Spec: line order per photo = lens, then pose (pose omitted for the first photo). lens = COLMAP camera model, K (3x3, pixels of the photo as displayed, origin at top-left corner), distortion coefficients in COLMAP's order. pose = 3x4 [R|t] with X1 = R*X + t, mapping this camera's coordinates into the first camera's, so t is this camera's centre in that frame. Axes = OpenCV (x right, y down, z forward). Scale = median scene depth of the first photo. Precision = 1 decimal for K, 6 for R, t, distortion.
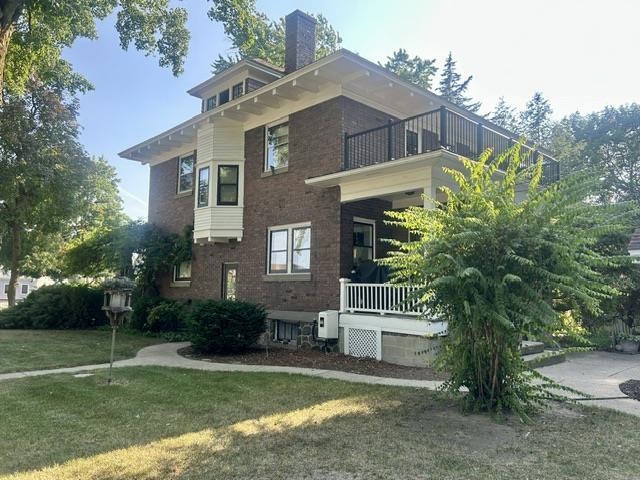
lens RADIAL K [[486.8, 0, 318.5], [0, 486.8, 238.5], [0, 0, 1]] dist [0.013784, 0.005083]
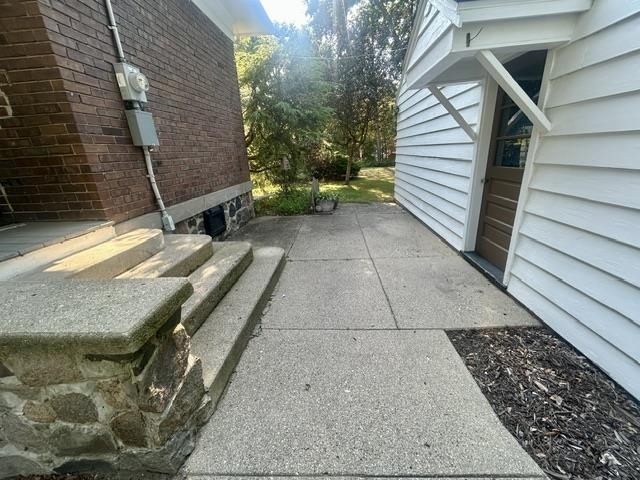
lens RADIAL K [[259.0, 0, 321.3], [0, 259.0, 238.9], [0, 0, 1]] dist [0.001014, -0.000370]
pose [[0.729526, -0.269638, 0.628560, 0.280177], [-0.006756, 0.916124, 0.400838, 0.073718], [-0.683920, -0.296668, 0.666515, 0.635642]]
